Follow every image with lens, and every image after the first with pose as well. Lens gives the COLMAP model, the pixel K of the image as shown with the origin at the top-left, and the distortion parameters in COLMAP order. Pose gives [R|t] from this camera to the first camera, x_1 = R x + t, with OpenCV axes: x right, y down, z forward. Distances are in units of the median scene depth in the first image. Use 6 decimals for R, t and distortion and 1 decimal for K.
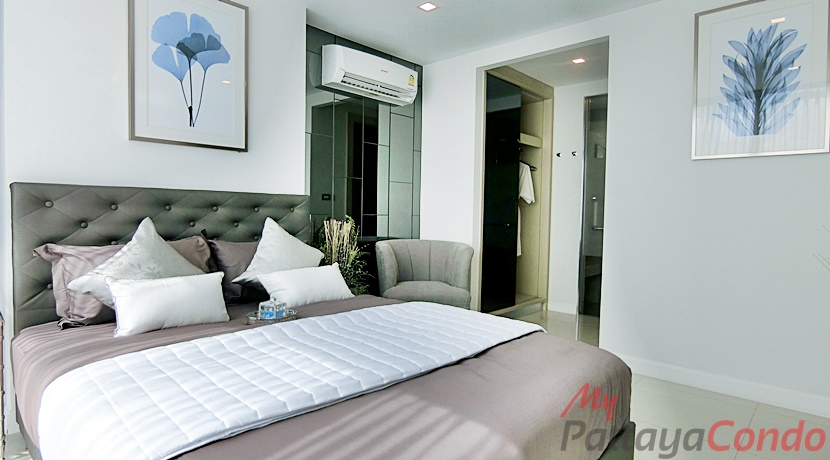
lens RADIAL K [[462.4, 0, 414.7], [0, 462.4, 228.5], [0, 0, 1]] dist [-0.003929, -0.000588]
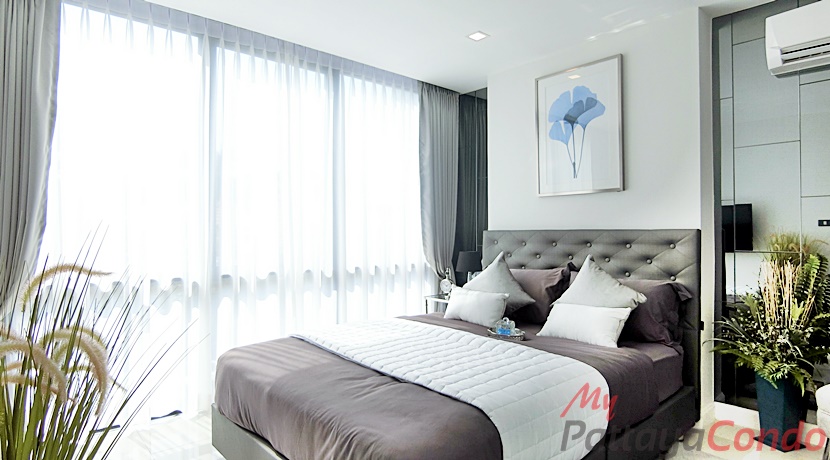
lens RADIAL K [[442.8, 0, 415.0], [0, 442.8, 226.4], [0, 0, 1]] dist [-0.001409, 0.000003]
pose [[-0.081867, -0.050157, -0.995380, 0.708720], [-0.052906, 0.997543, -0.045915, -0.017492], [0.995238, 0.048903, -0.084320, 0.685613]]
